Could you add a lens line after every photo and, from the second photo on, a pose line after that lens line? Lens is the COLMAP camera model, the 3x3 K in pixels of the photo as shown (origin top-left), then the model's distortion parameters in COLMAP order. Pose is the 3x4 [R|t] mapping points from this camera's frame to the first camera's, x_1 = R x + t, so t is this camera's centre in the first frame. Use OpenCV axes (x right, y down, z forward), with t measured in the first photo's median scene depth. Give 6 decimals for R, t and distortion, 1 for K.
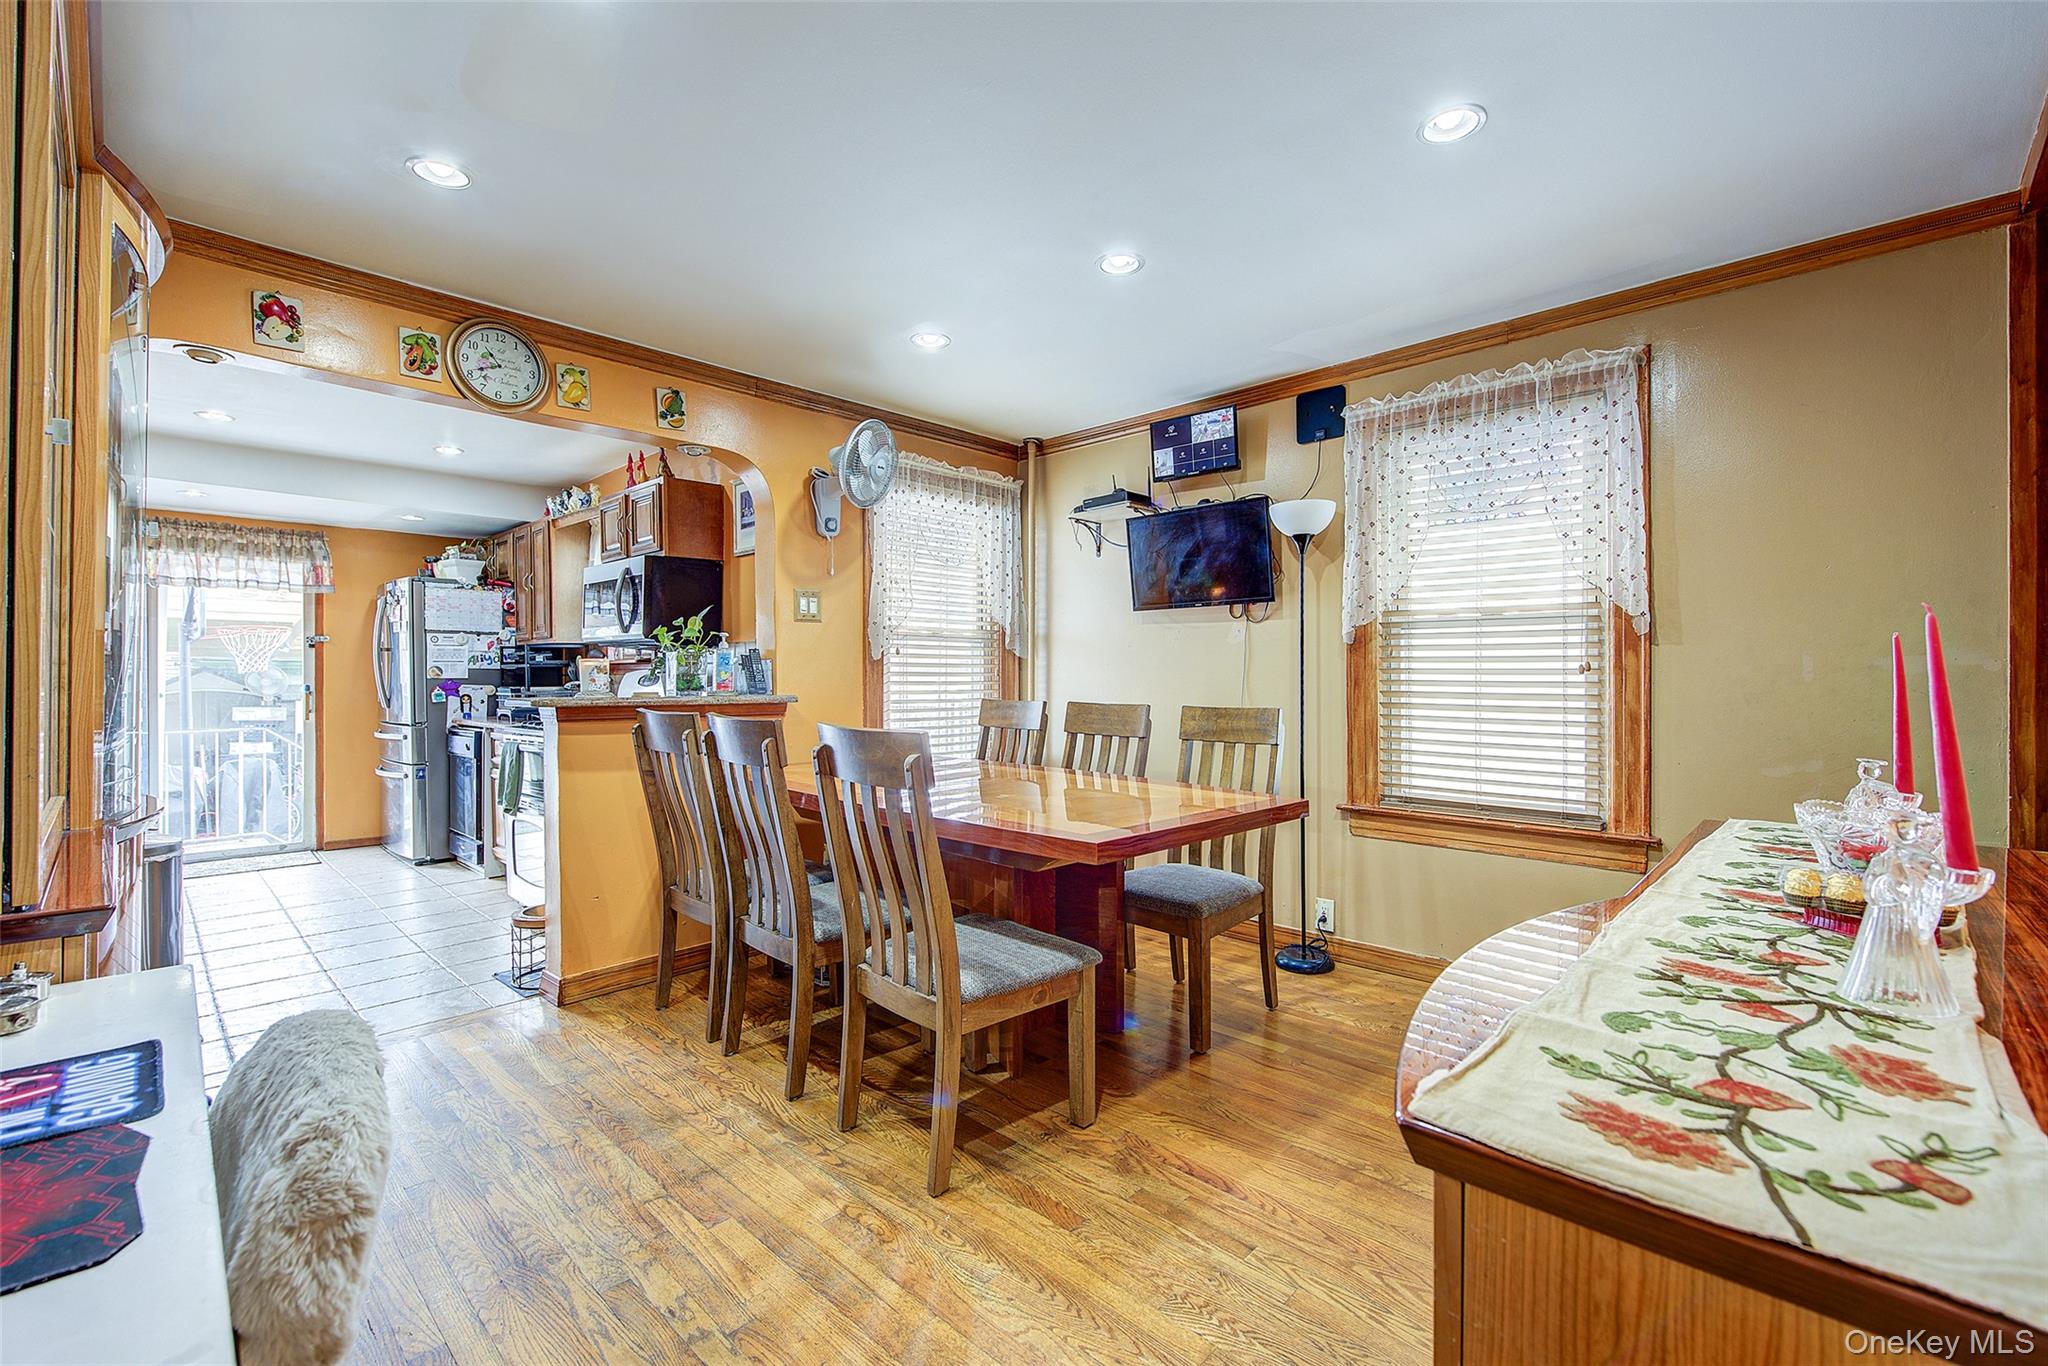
lens RADIAL K [[873.3, 0, 1031.3], [0, 873.3, 678.8], [0, 0, 1]] dist [-0.000313, -0.002757]
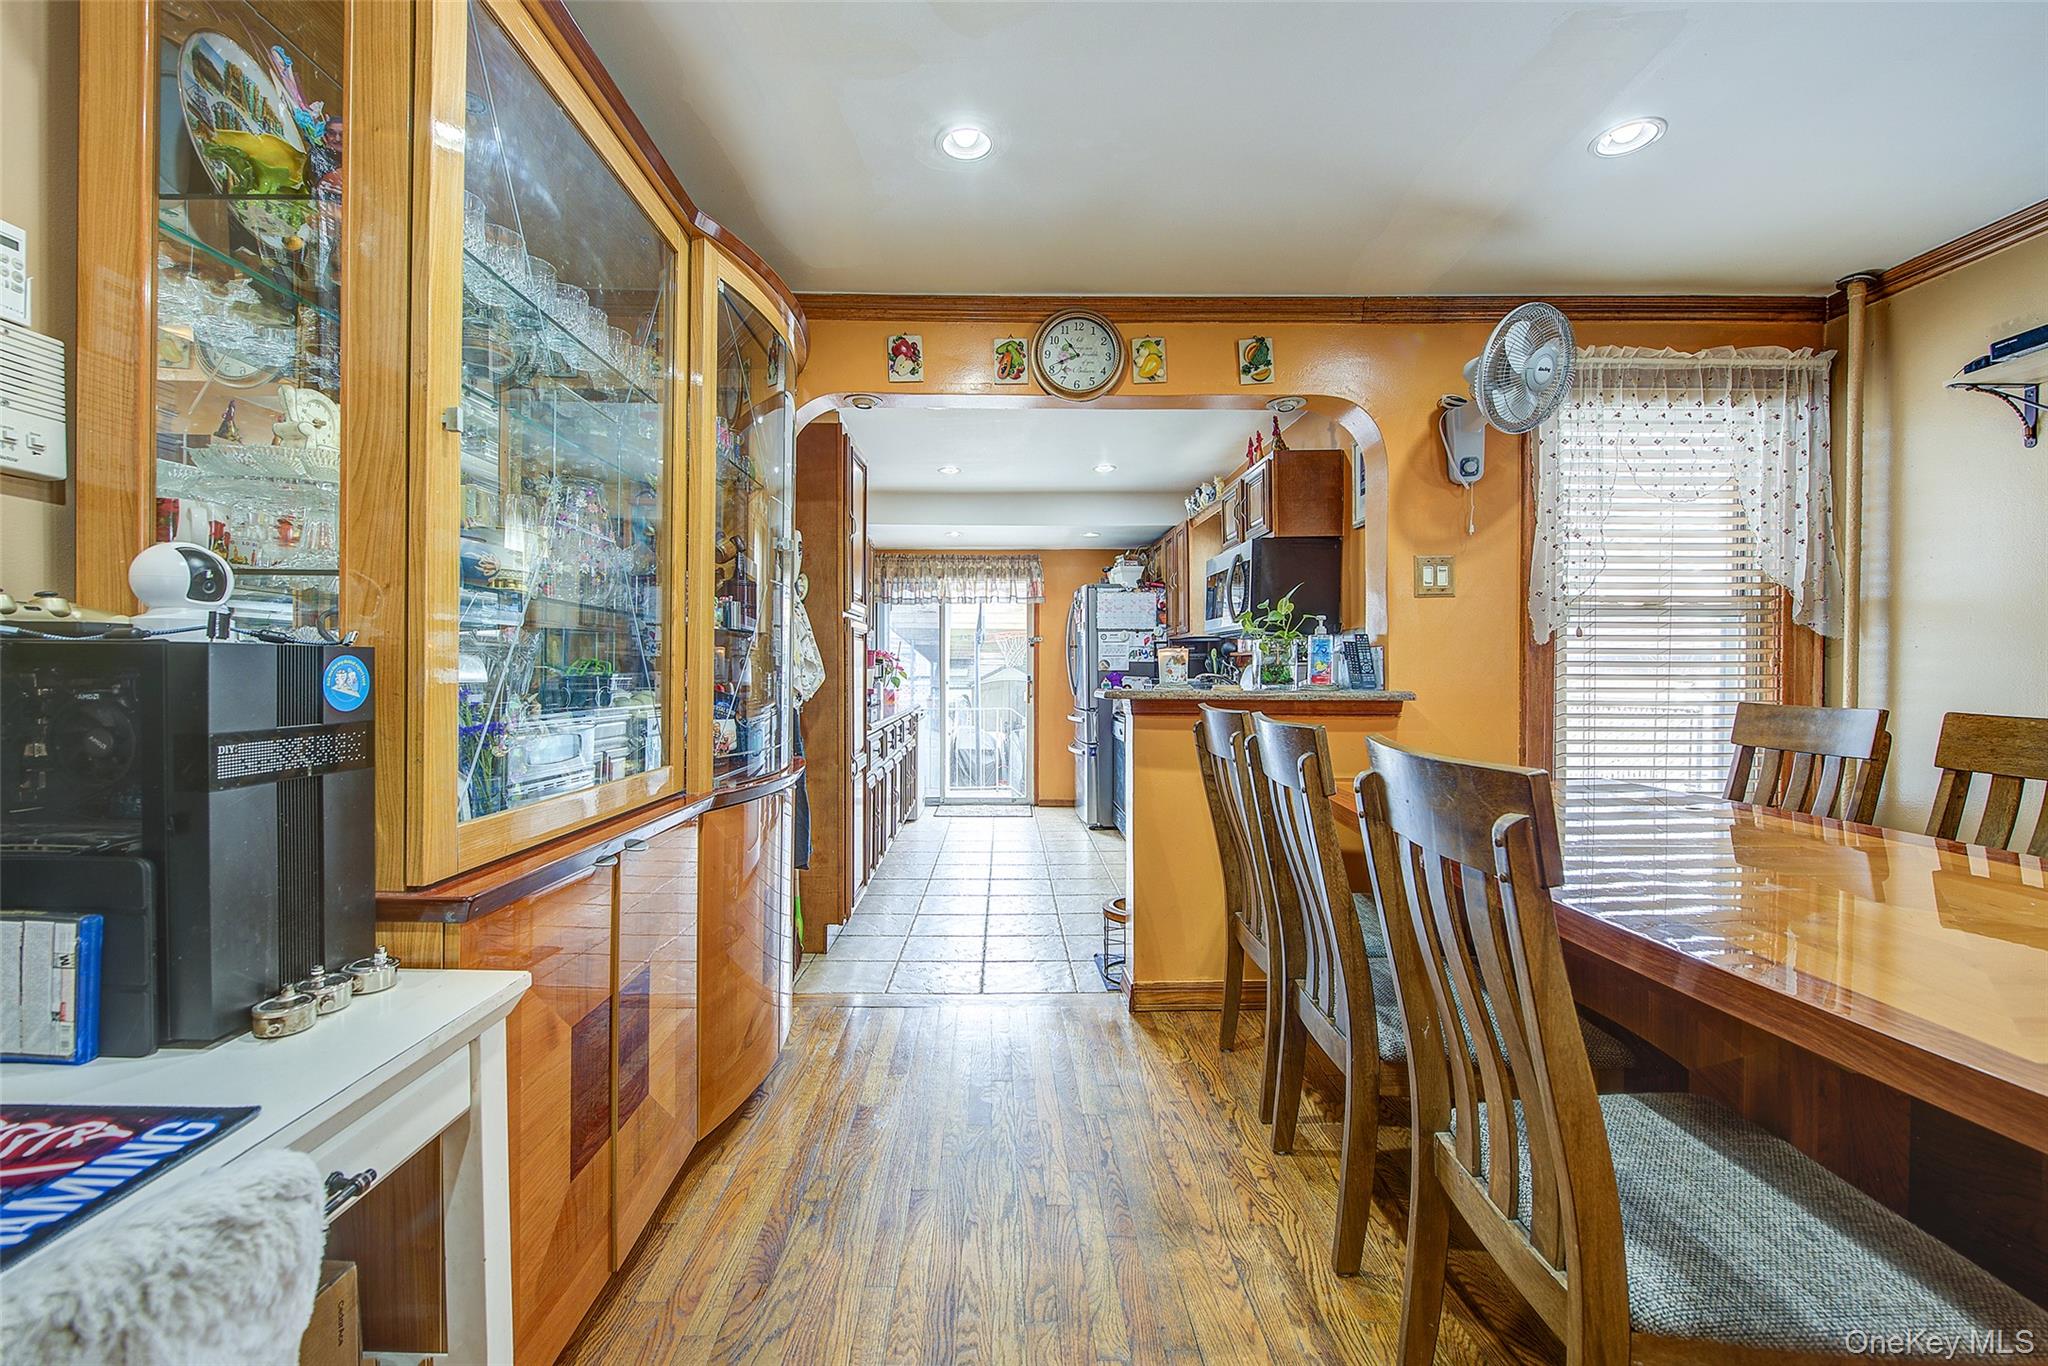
lens RADIAL K [[821.4, 0, 984.2], [0, 821.4, 681.2], [0, 0, 1]] dist [0.002048, -0.002957]
pose [[0.686768, 0.009948, -0.726809, 0.000806], [-0.002096, 0.999929, 0.011706, 0.001526], [0.726874, -0.006516, 0.686740, 0.180411]]
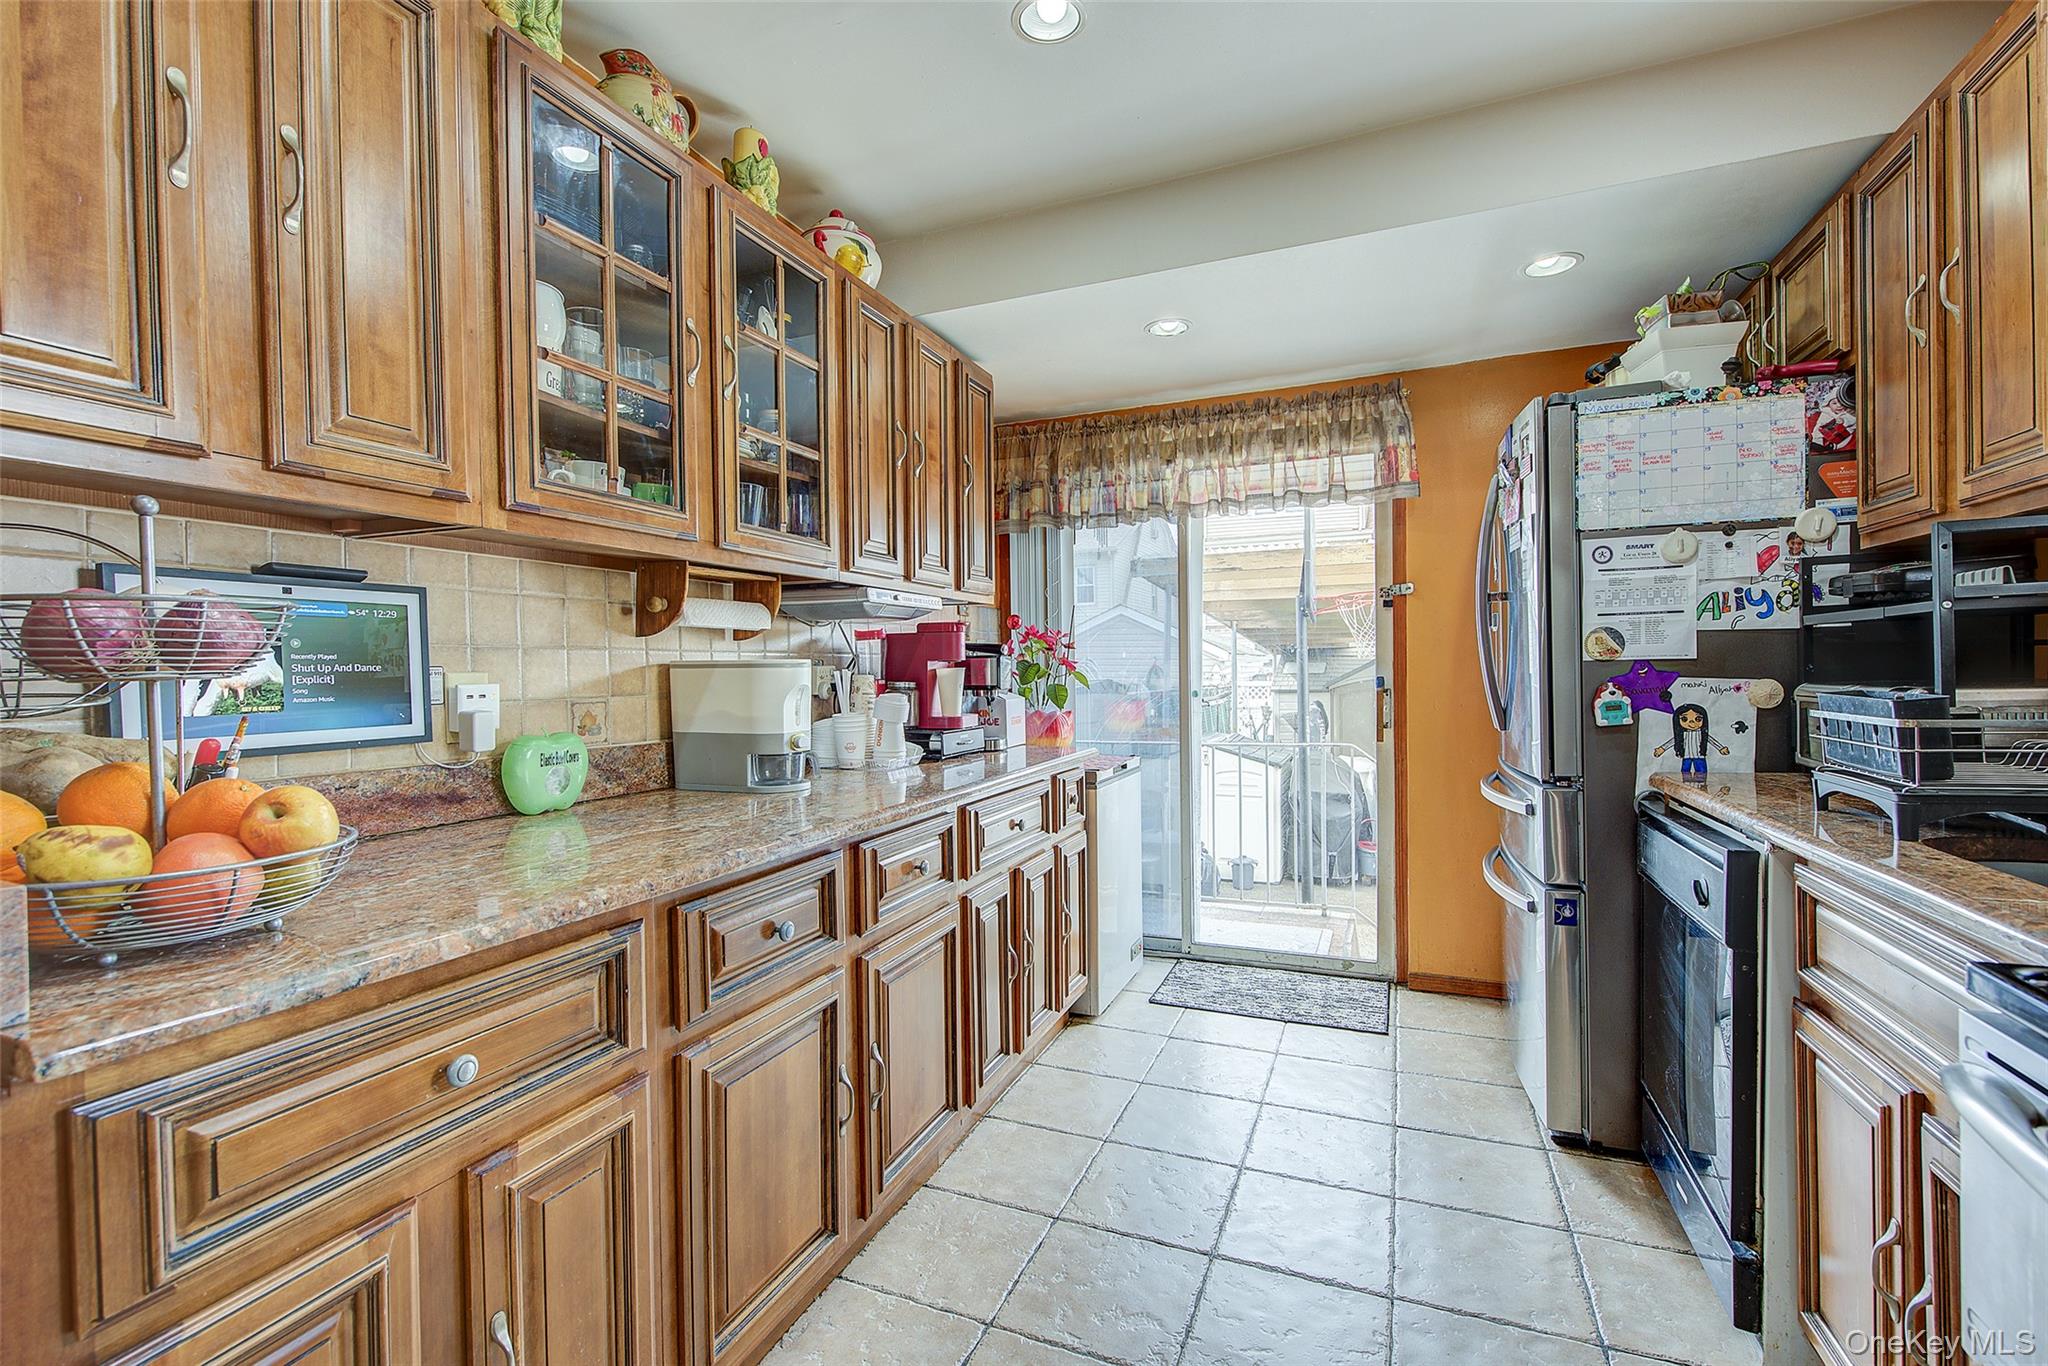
lens RADIAL K [[905.1, 0, 1024.0], [0, 905.1, 683.0], [0, 0, 1]] dist [-0.001601, -0.000557]
pose [[0.360751, 0.008776, -0.932621, -0.557519], [0.011494, 0.999838, 0.013855, 0.001320], [0.932591, -0.015717, 0.360592, 0.850957]]
